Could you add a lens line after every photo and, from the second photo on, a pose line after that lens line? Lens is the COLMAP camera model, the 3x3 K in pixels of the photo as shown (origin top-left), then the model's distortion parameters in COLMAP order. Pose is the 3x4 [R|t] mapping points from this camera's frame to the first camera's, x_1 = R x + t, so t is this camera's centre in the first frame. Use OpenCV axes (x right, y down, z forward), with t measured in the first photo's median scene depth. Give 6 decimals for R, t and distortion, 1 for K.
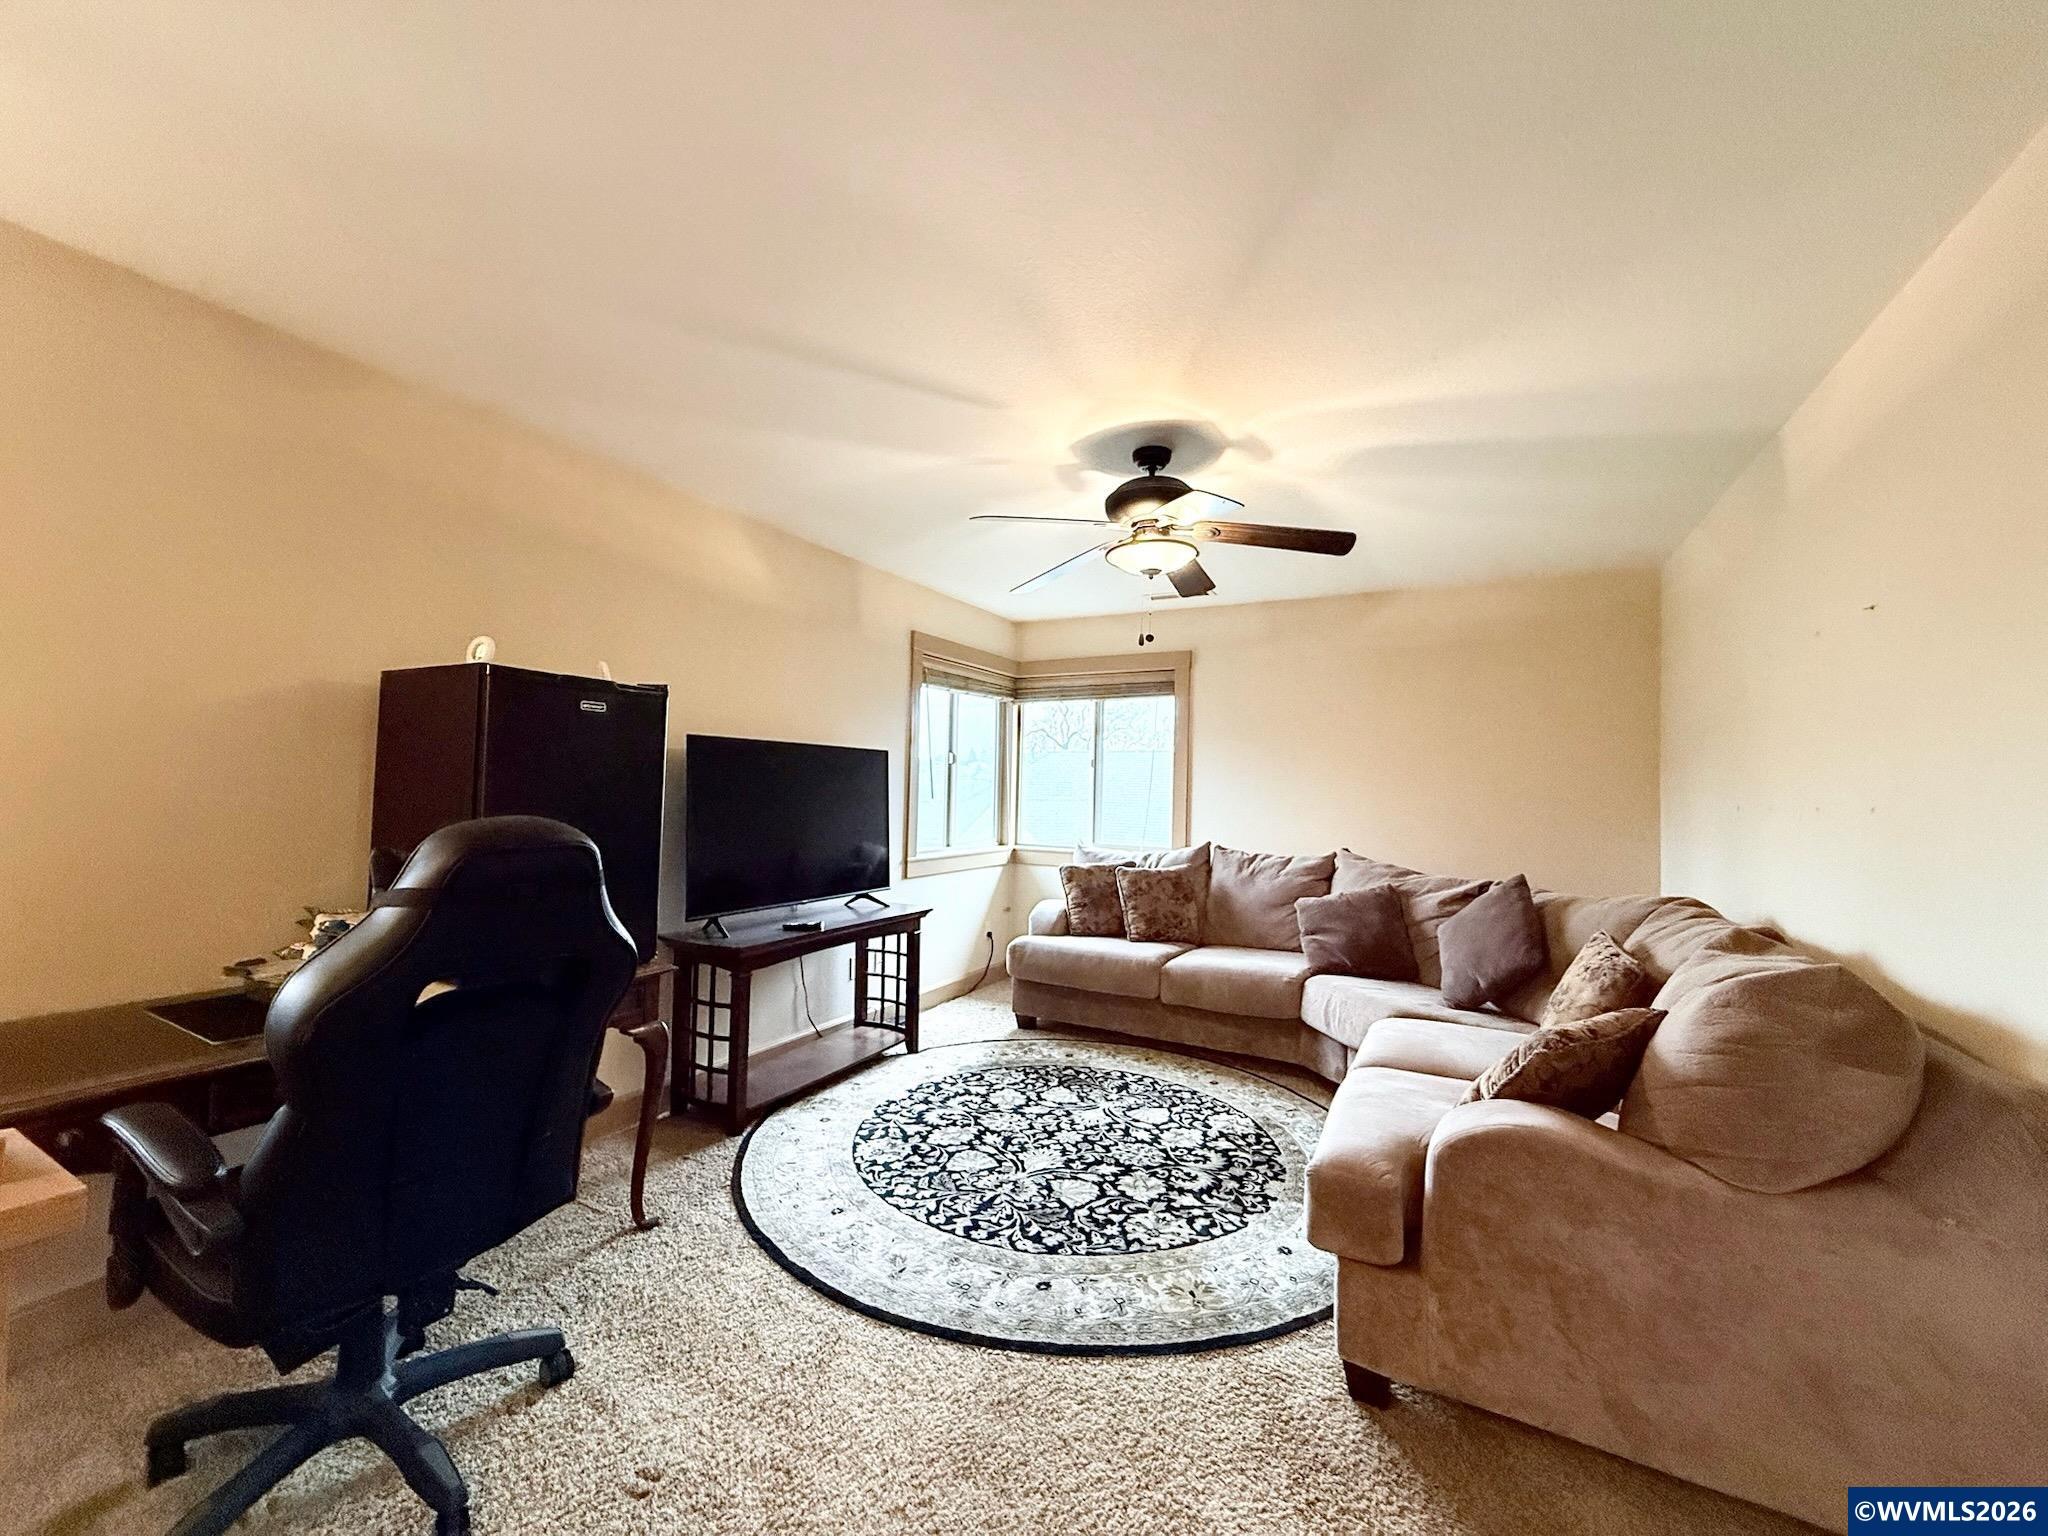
lens RADIAL K [[820.6, 0, 1011.0], [0, 820.6, 765.5], [0, 0, 1]] dist [0.001380, -0.000973]
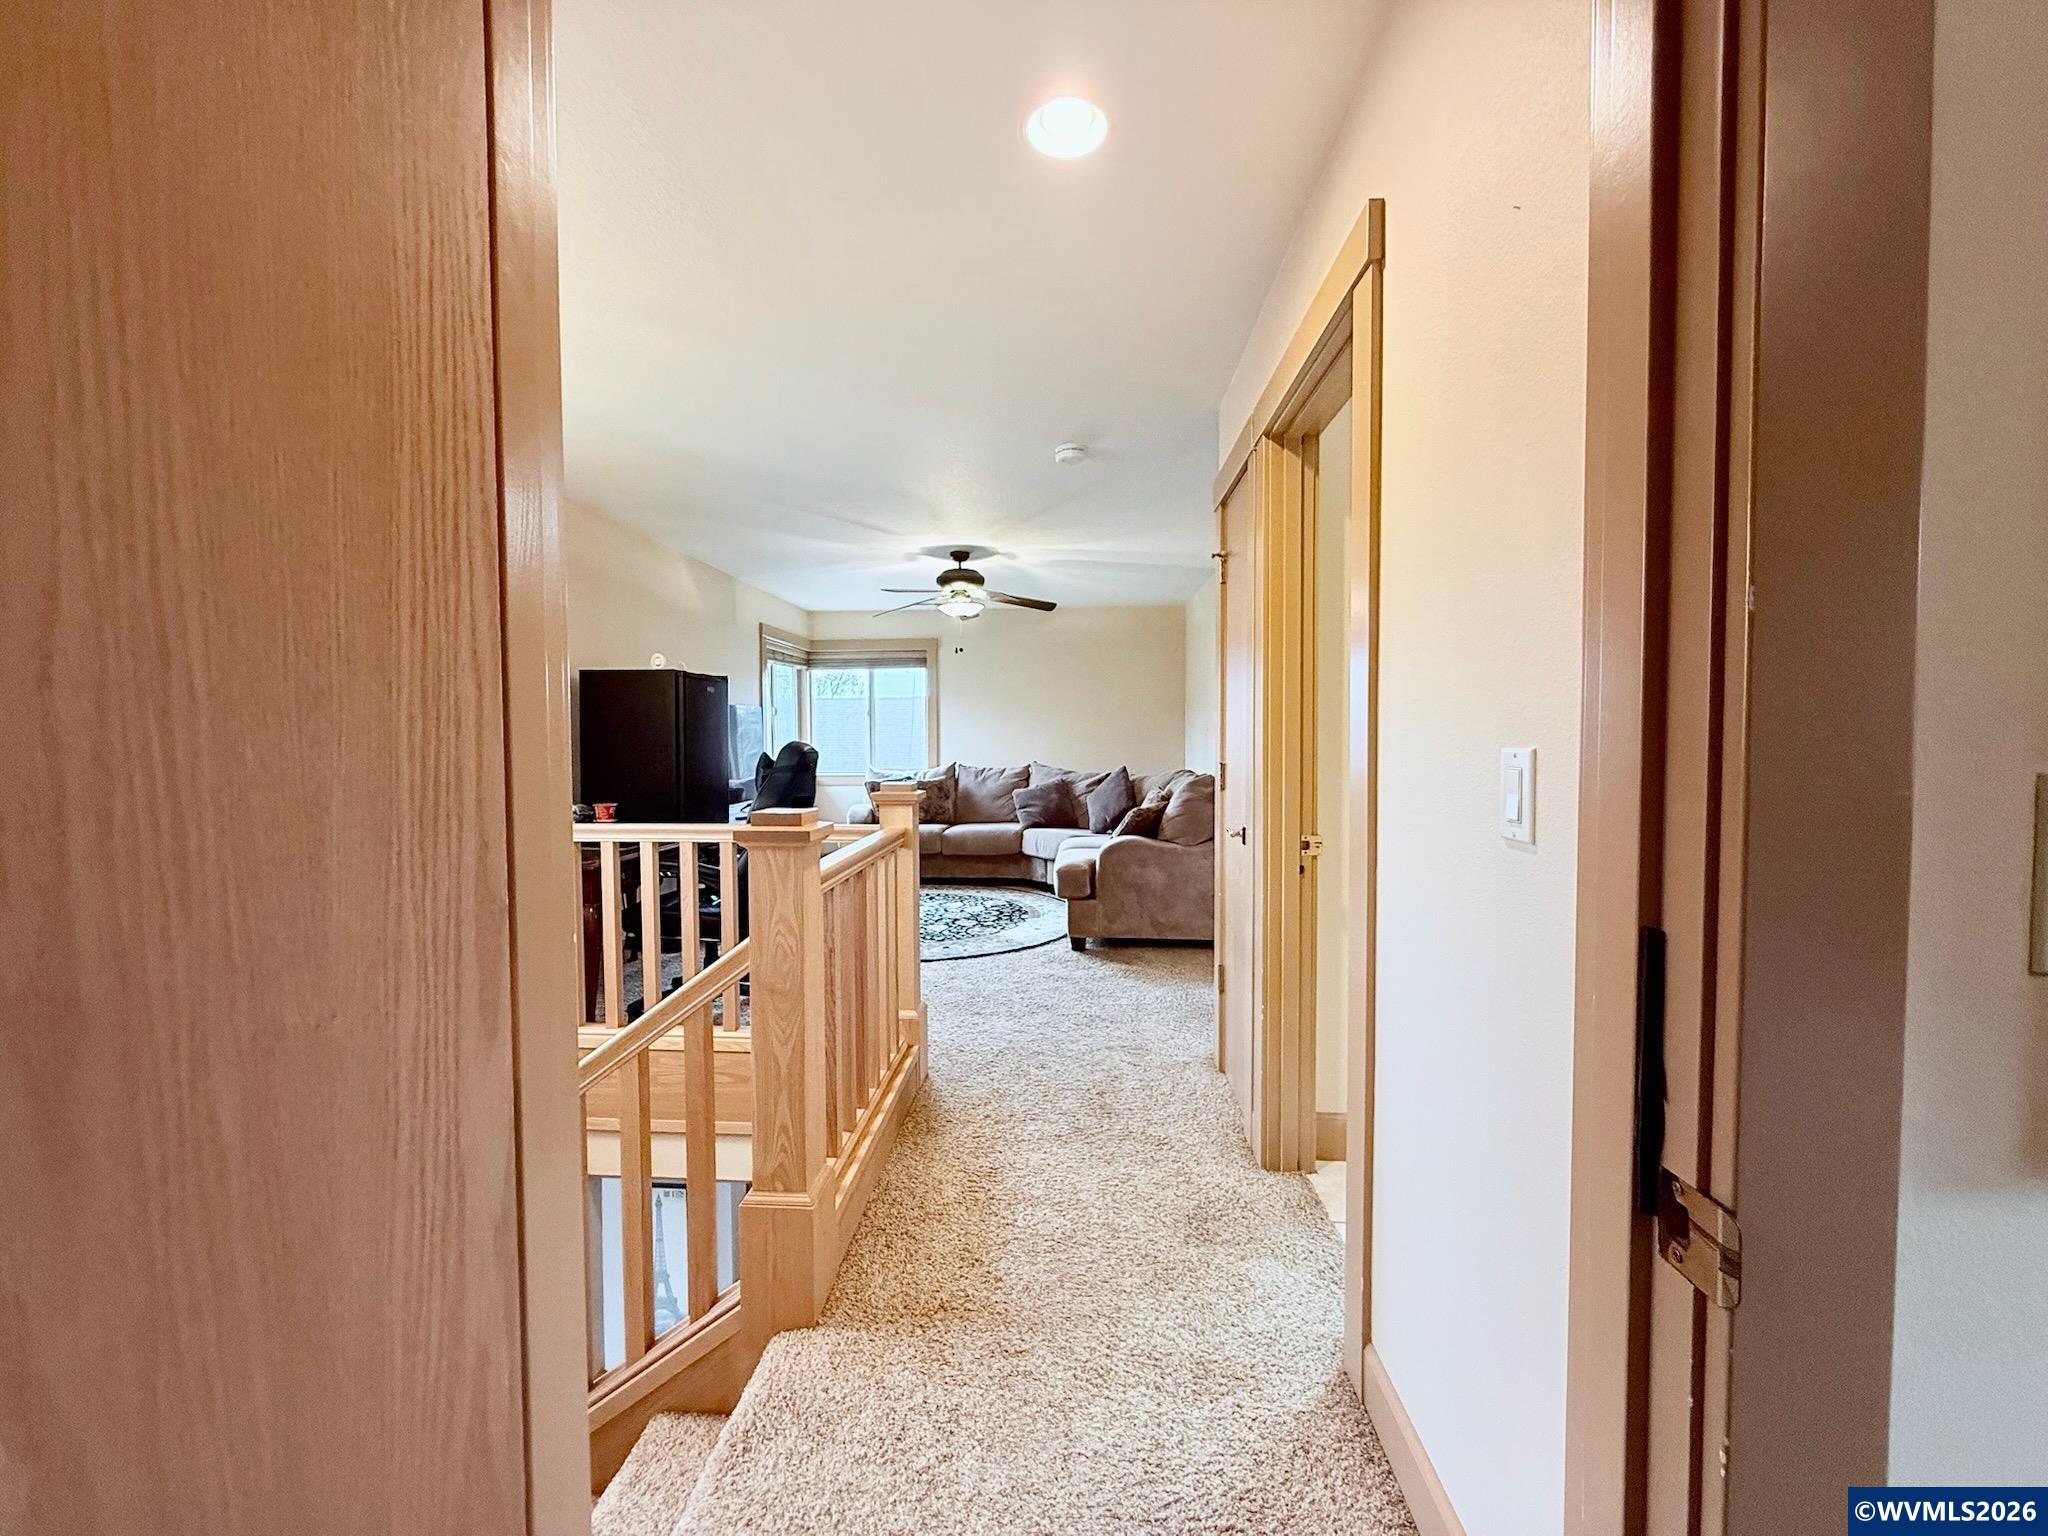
lens RADIAL K [[820.6, 0, 1026.4], [0, 820.6, 758.5], [0, 0, 1]] dist [0.001380, -0.000973]
pose [[0.903704, -0.041082, 0.426183, -0.388918], [0.016762, 0.998018, 0.060663, -0.009069], [-0.427830, -0.047678, 0.902601, -0.612798]]
